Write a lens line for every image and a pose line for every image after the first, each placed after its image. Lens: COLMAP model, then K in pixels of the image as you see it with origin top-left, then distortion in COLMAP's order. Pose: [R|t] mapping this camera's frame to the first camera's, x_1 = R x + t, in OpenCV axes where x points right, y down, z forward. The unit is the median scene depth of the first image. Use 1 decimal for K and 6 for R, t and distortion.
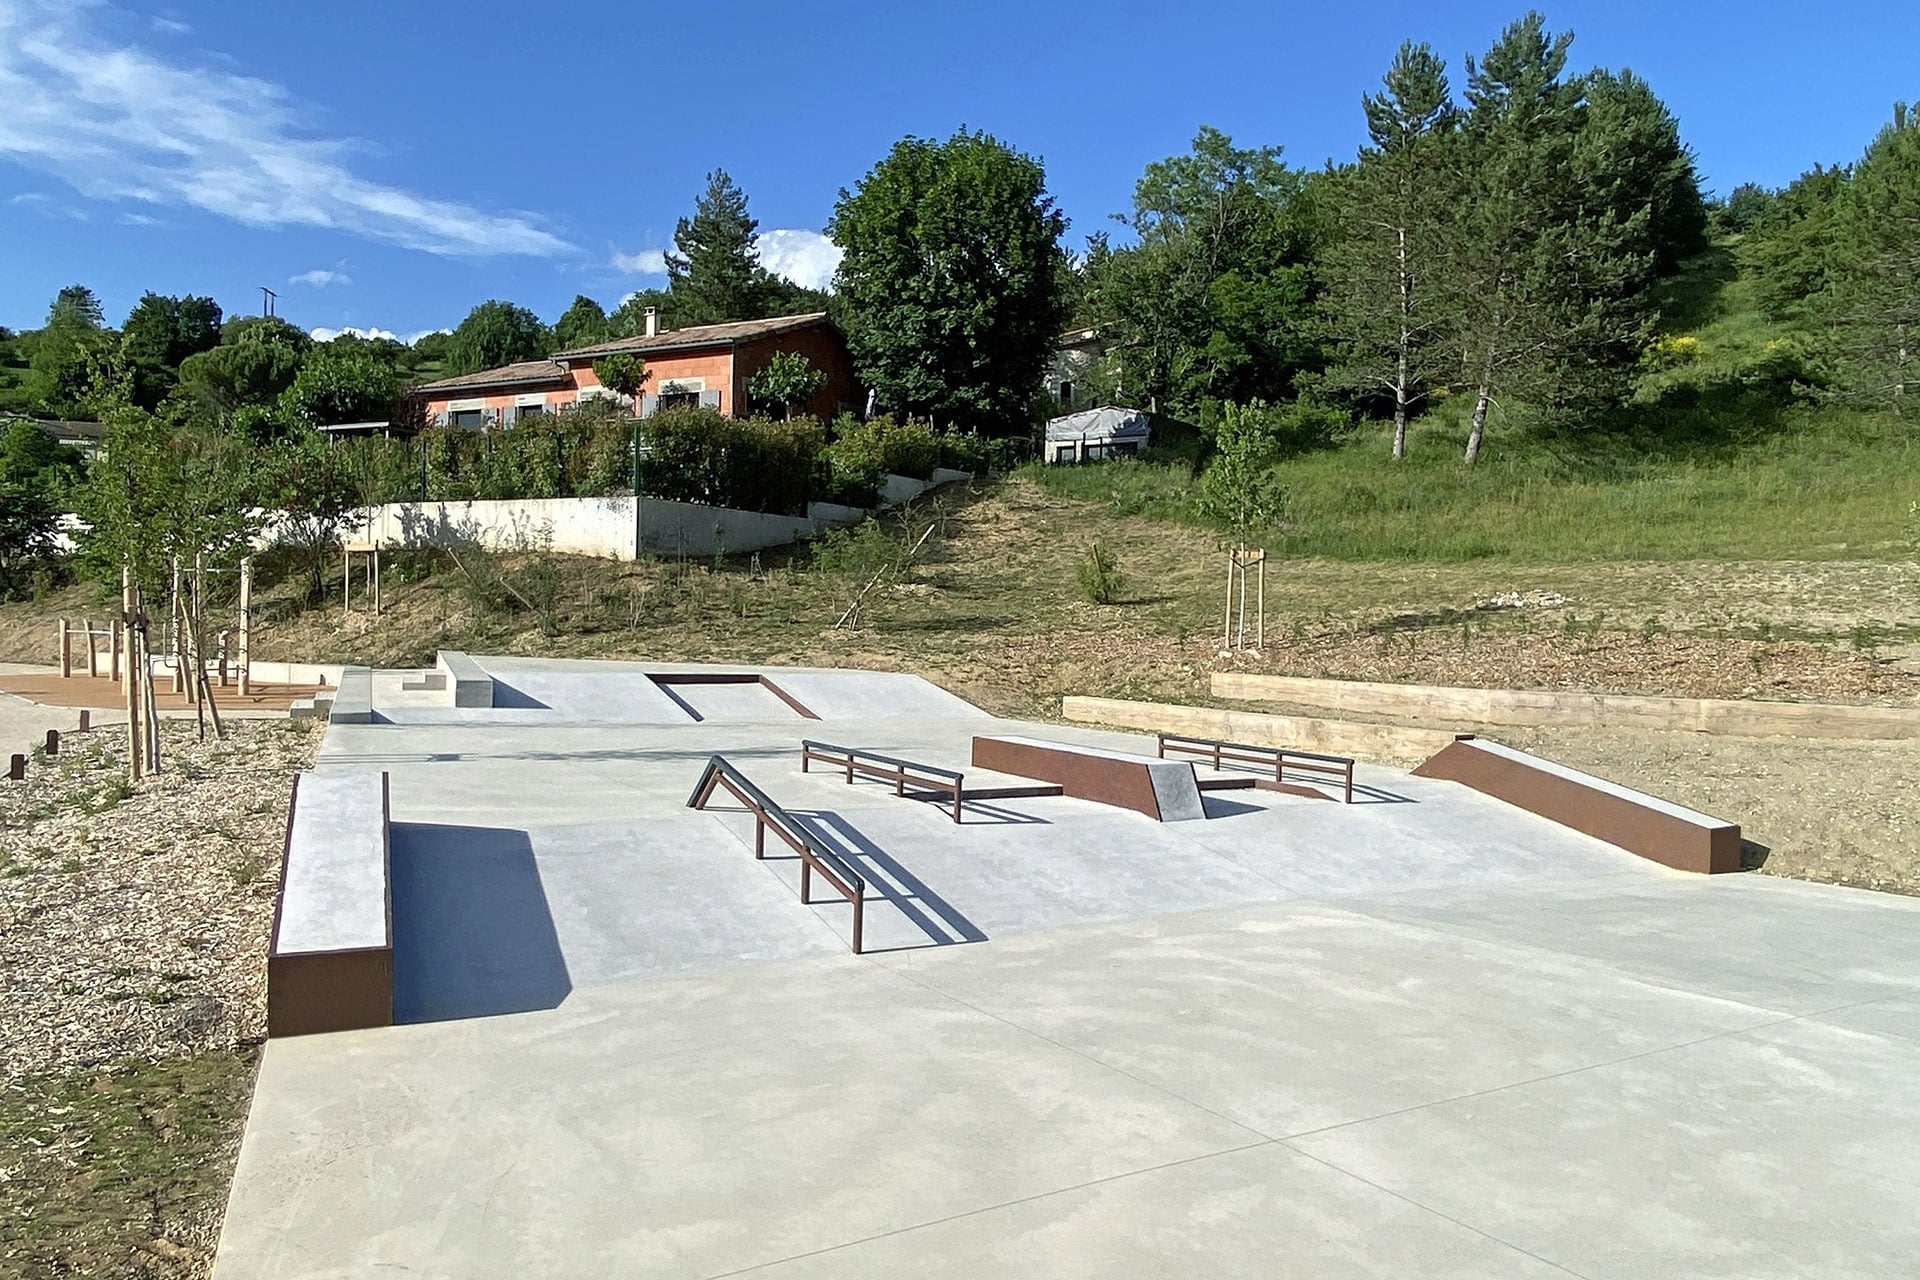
lens RADIAL K [[1403.7, 0, 957.4], [0, 1403.7, 649.8], [0, 0, 1]] dist [0.000428, -0.001601]
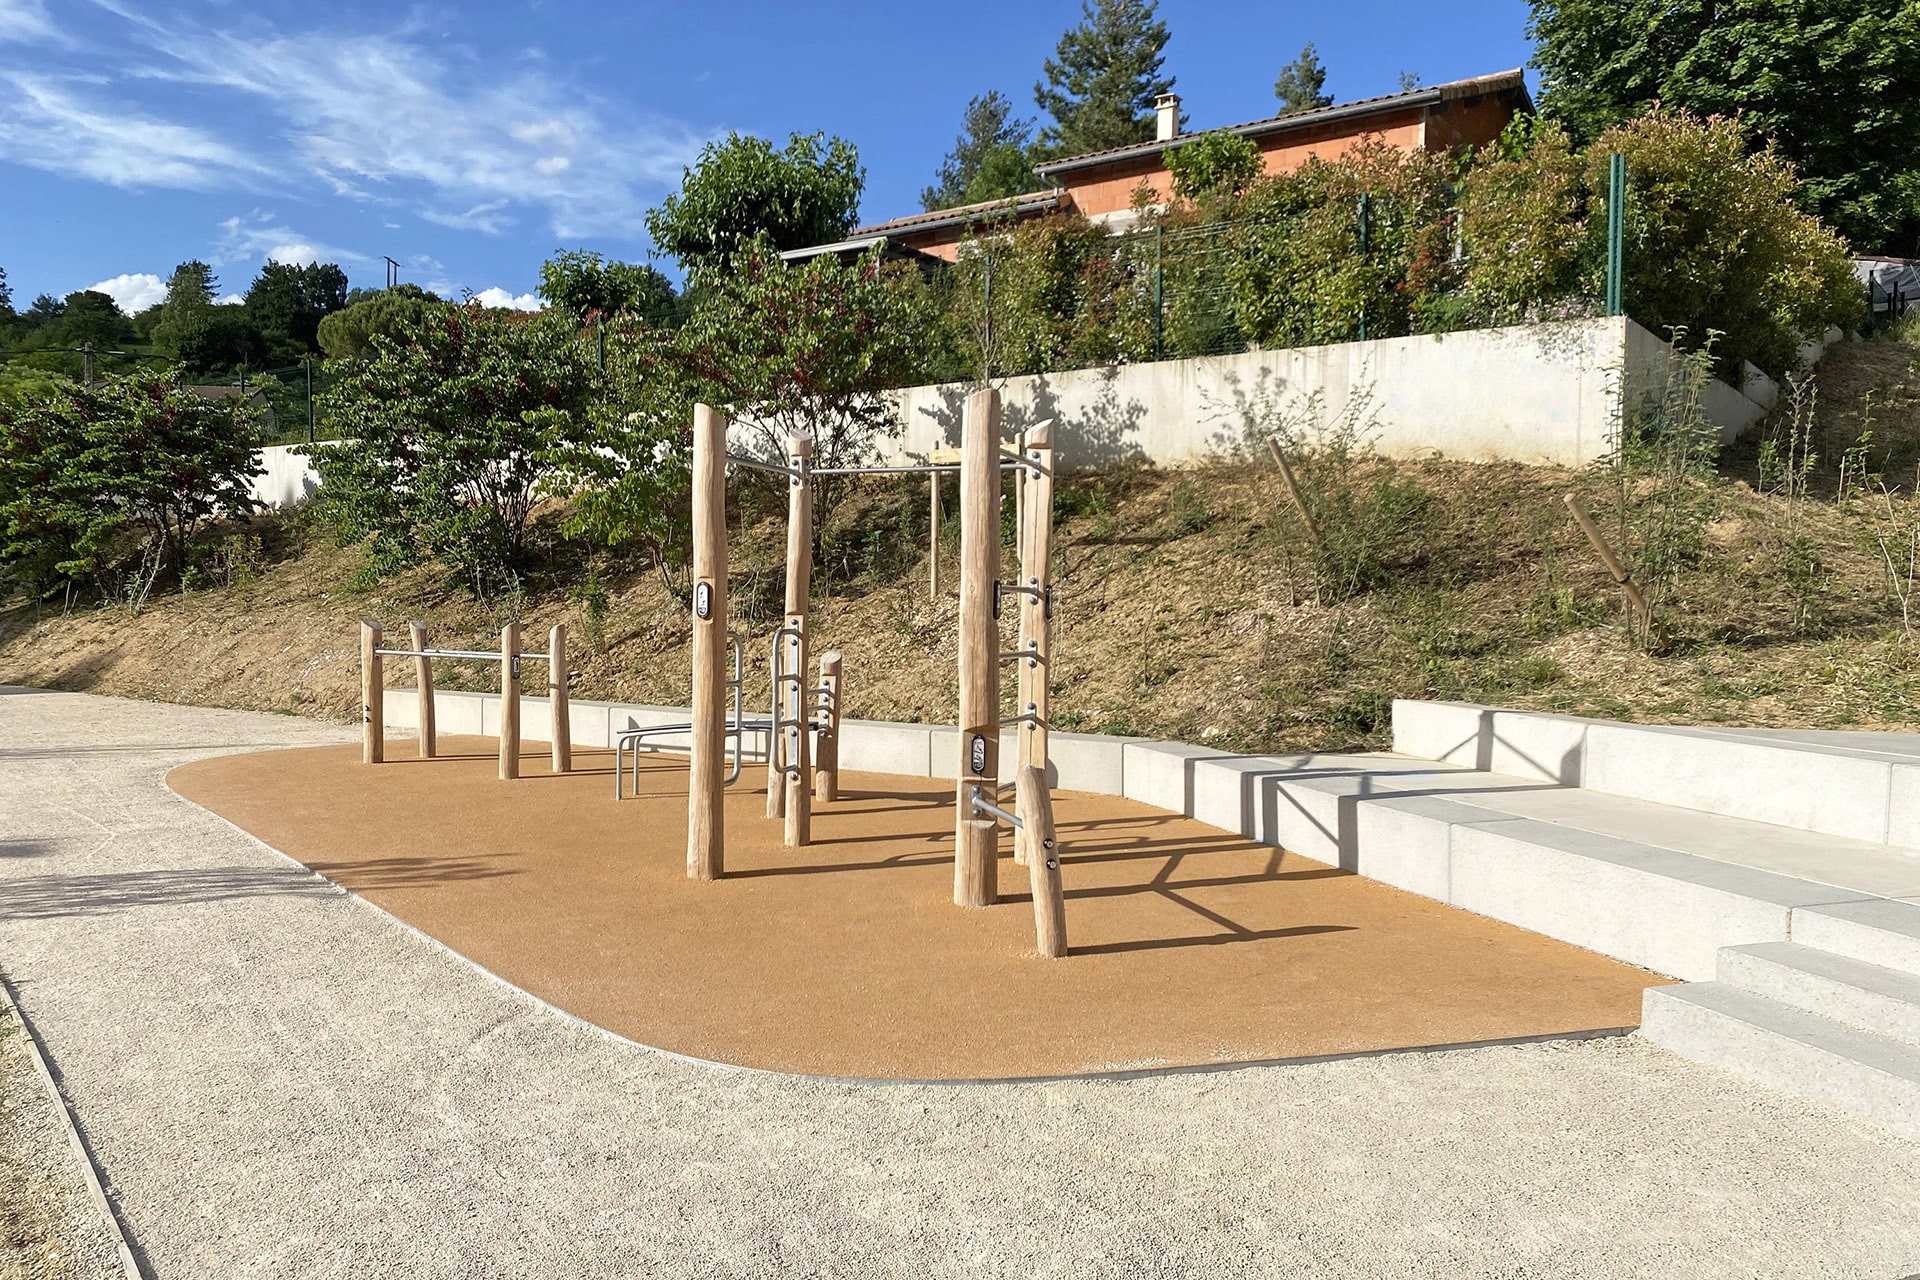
lens RADIAL K [[1426.0, 0, 962.8], [0, 1426.0, 627.0], [0, 0, 1]] dist [0.036053, -0.028023]
pose [[0.997669, -0.016245, -0.066273, -0.356578], [0.016096, 0.999867, -0.002777, -0.013745], [0.066309, 0.001704, 0.997798, 0.483405]]
